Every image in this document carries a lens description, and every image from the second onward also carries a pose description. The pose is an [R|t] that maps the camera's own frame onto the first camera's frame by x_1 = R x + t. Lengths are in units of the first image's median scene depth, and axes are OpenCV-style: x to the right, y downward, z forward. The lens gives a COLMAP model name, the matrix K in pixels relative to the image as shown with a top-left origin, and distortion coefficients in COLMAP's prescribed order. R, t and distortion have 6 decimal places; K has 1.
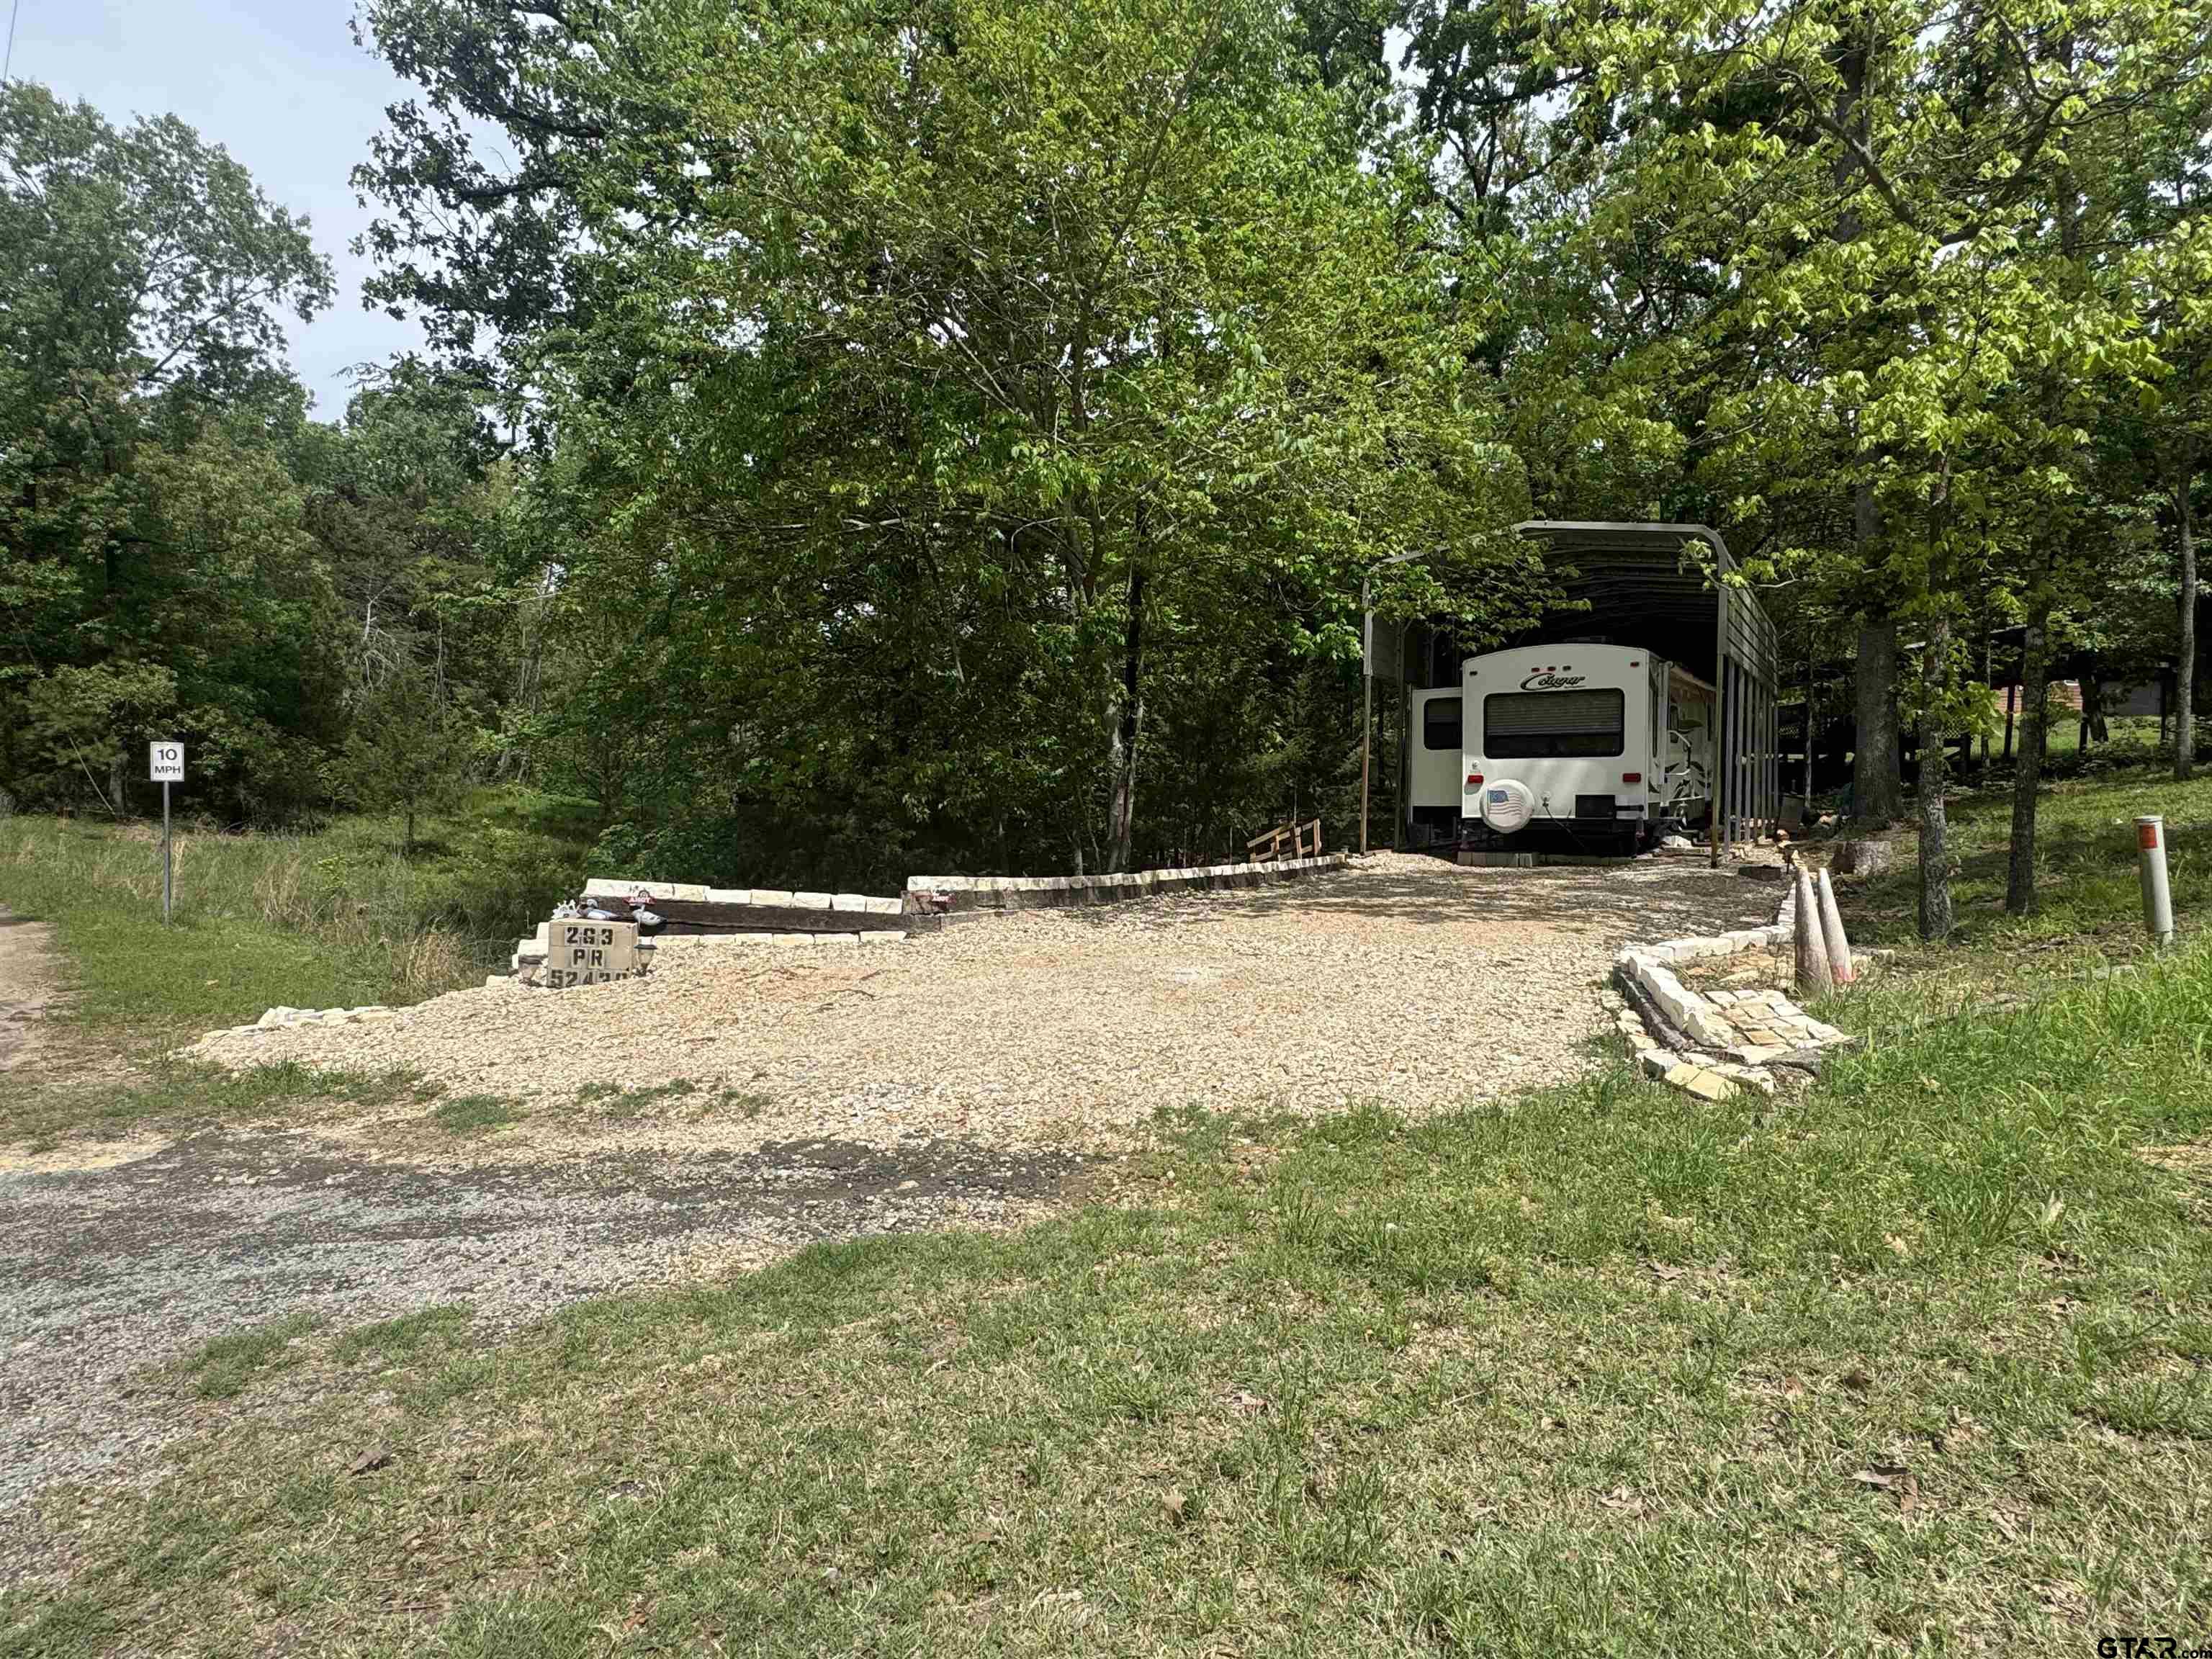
lens RADIAL K [[1192.1, 0, 1106.0], [0, 1192.1, 829.5], [0, 0, 1]] dist [0.000881, -0.002319]
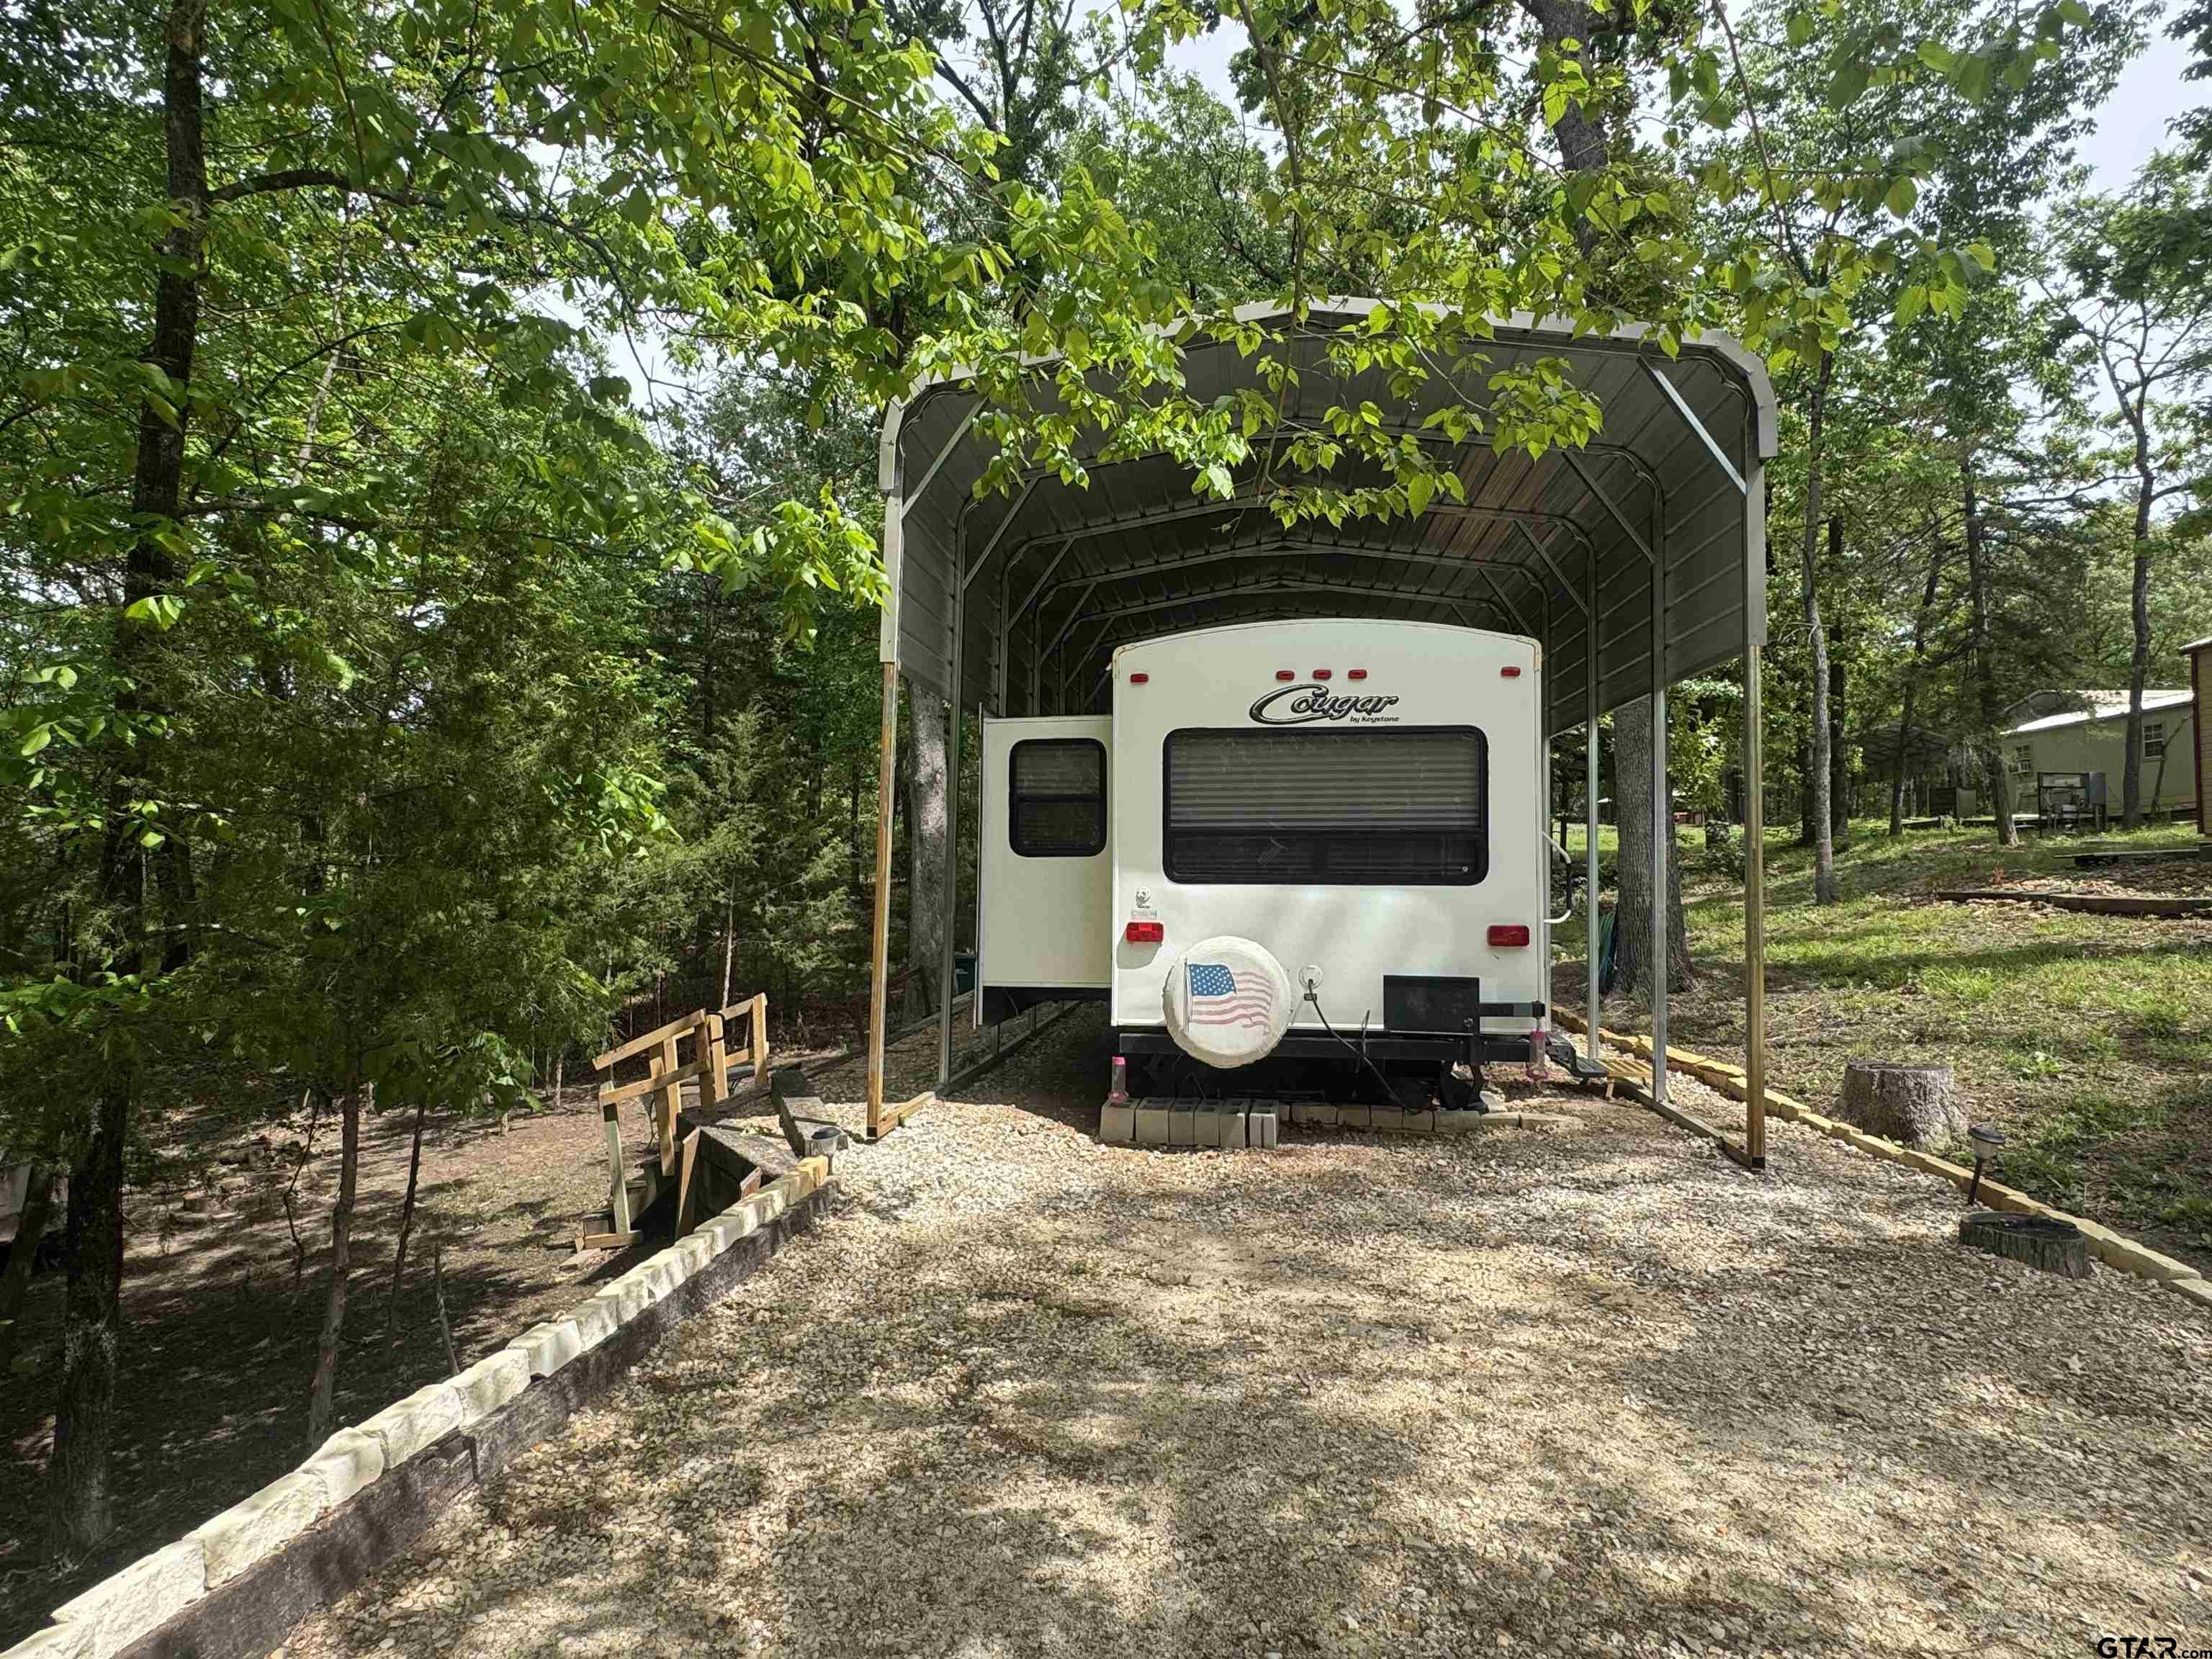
lens RADIAL K [[1149.1, 0, 1106.0], [0, 1149.1, 829.5], [0, 0, 1]] dist [0.021634, -0.000373]
pose [[0.901263, 0.024826, 0.432560, 0.128248], [0.006182, 0.997519, -0.070133, -0.051421], [-0.433228, 0.065882, 0.898873, 0.665669]]
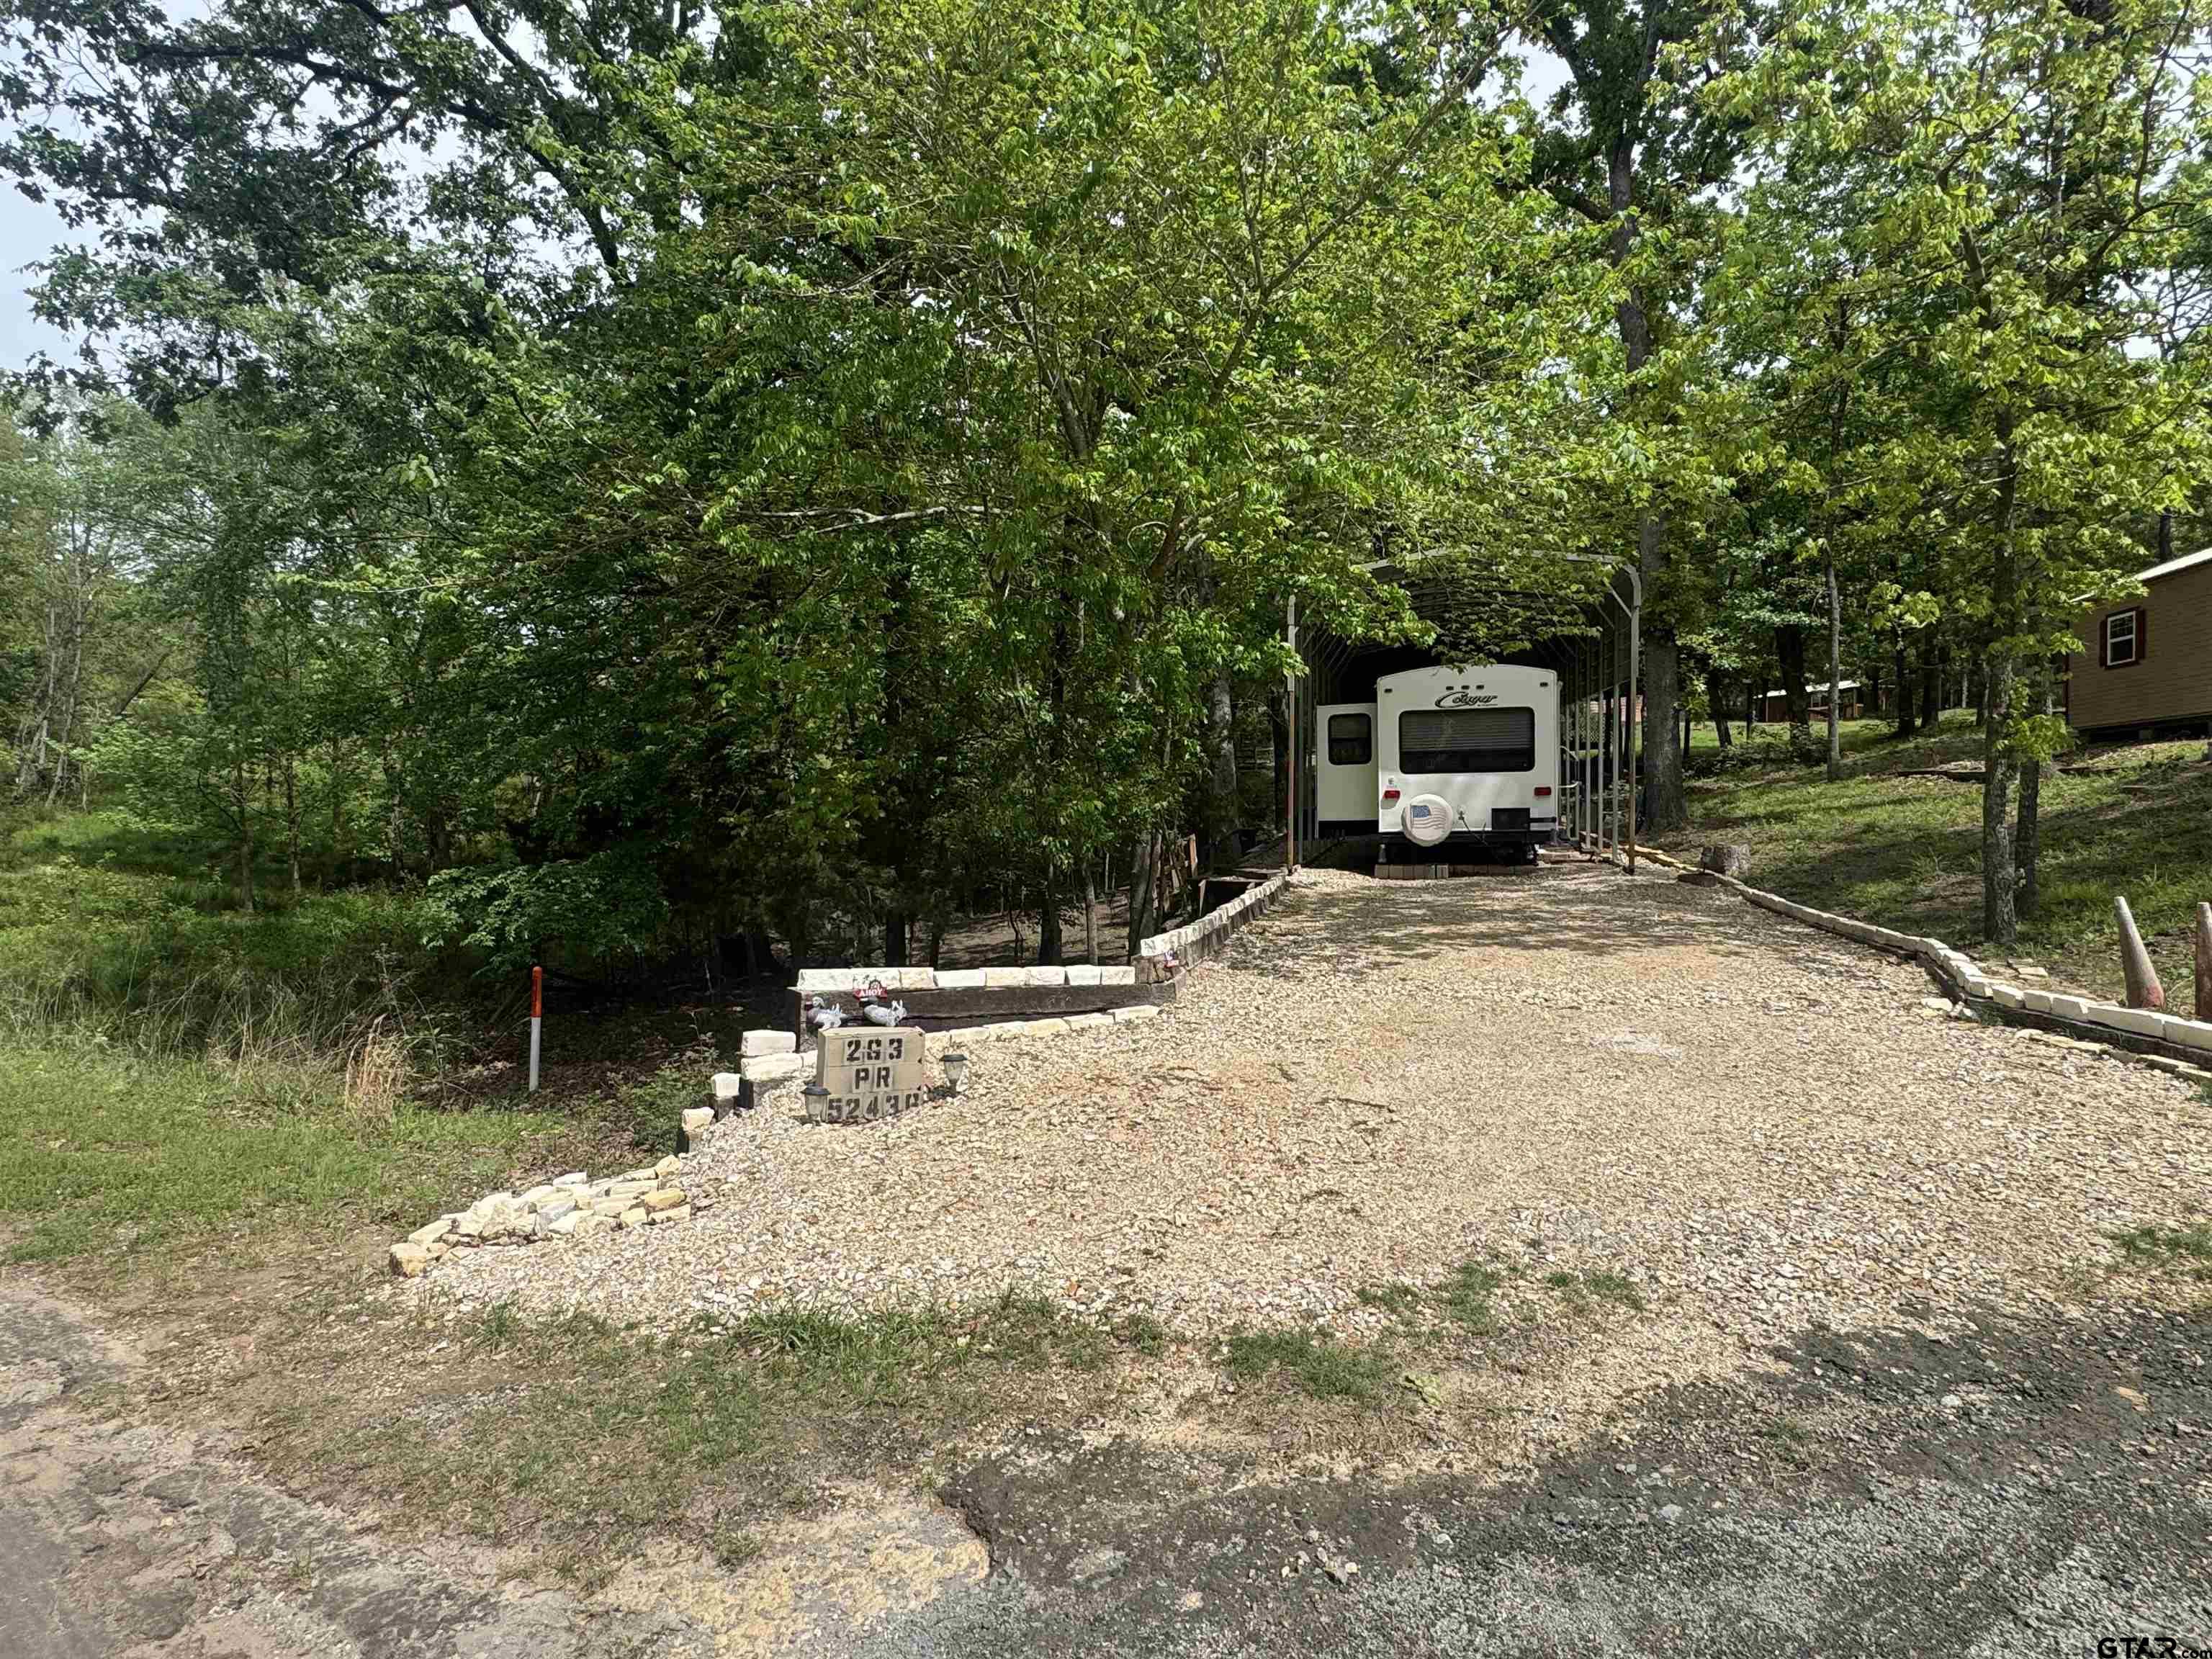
lens RADIAL K [[1192.1, 0, 1106.0], [0, 1192.1, 829.5], [0, 0, 1]] dist [0.000881, -0.002319]
pose [[0.949858, -0.028136, 0.311413, -0.250773], [0.028031, 0.999595, 0.004813, -0.024415], [-0.311422, 0.004157, 0.950263, 0.108159]]
